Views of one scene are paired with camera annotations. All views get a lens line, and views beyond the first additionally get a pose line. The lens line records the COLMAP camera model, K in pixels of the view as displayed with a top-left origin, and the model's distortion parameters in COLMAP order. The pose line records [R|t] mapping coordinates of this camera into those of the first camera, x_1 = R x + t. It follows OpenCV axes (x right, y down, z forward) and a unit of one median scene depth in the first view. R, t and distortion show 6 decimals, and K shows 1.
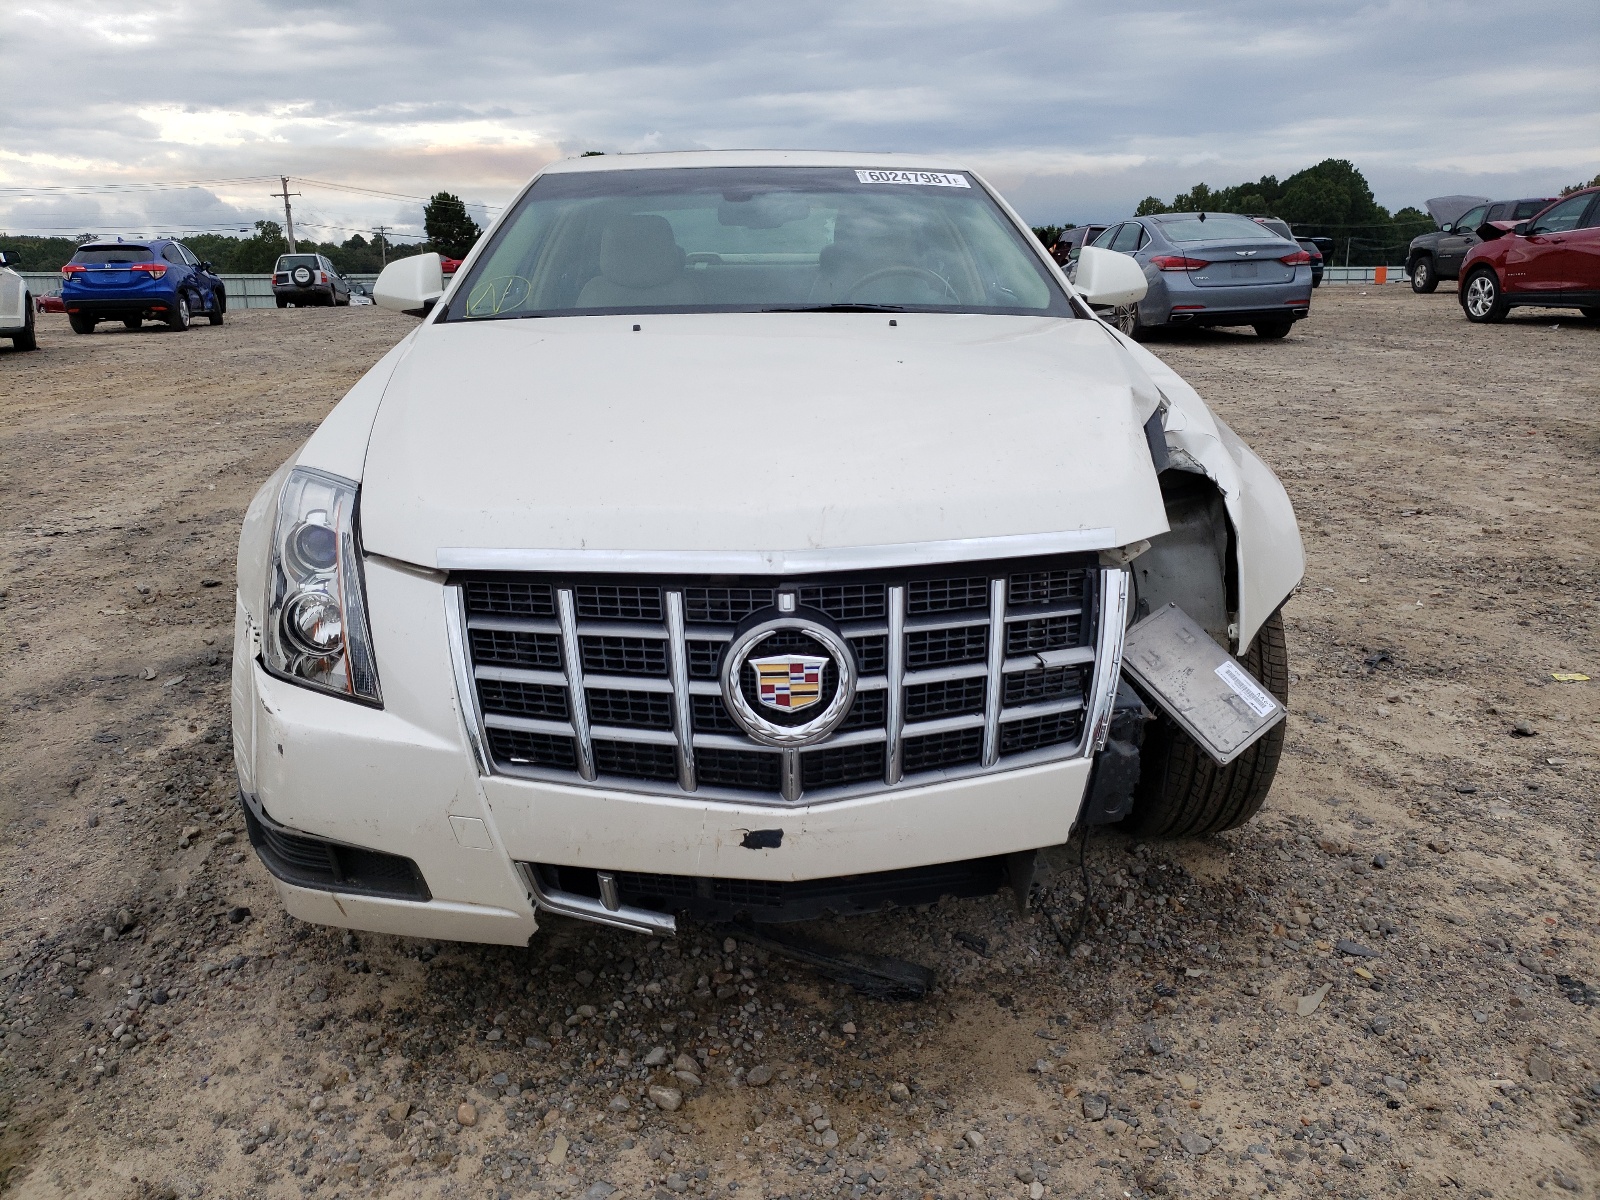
lens RADIAL K [[1215.7, 0, 800.0], [0, 1215.7, 600.0], [0, 0, 1]] dist [-0.009995, -0.006728]
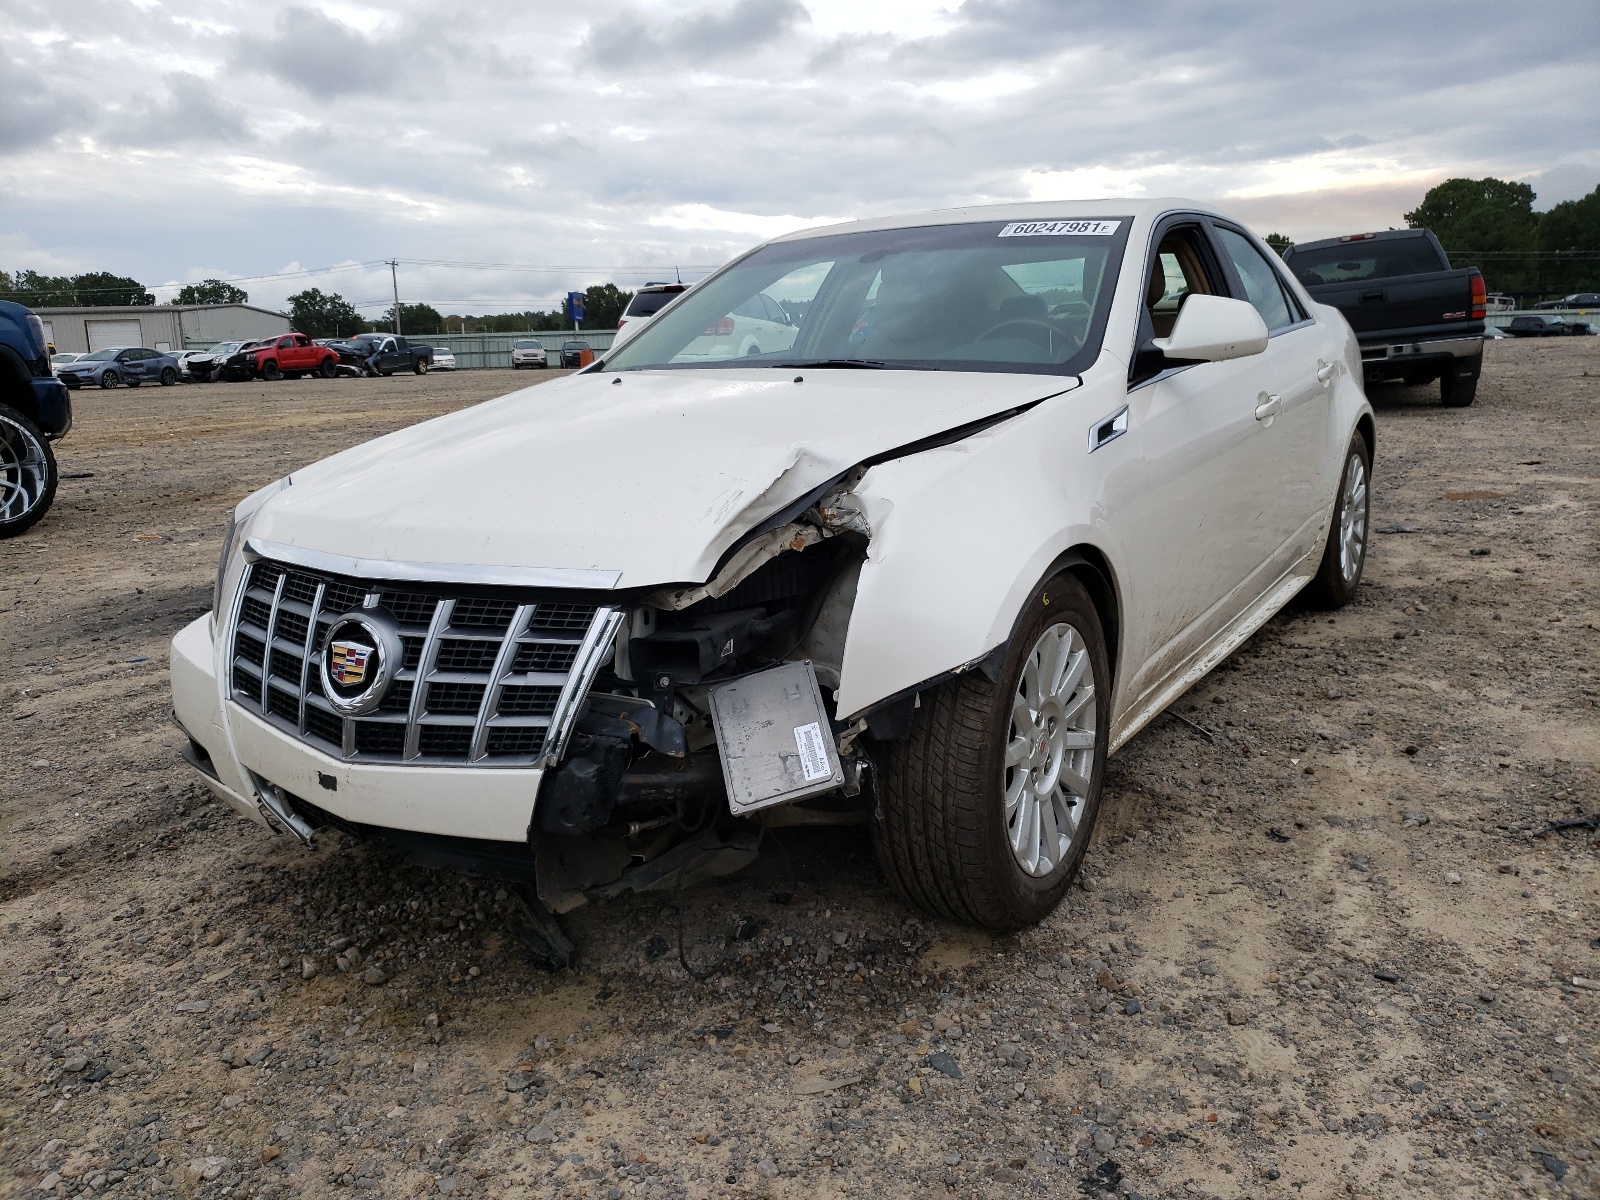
lens RADIAL K [[1227.7, 0, 798.8], [0, 1227.7, 645.8], [0, 0, 1]] dist [0.002210, -0.002287]
pose [[0.814107, 0.124563, -0.567197, 1.076036], [-0.125714, 0.991366, 0.037277, -0.056274], [0.566944, 0.040957, 0.822738, 0.202484]]
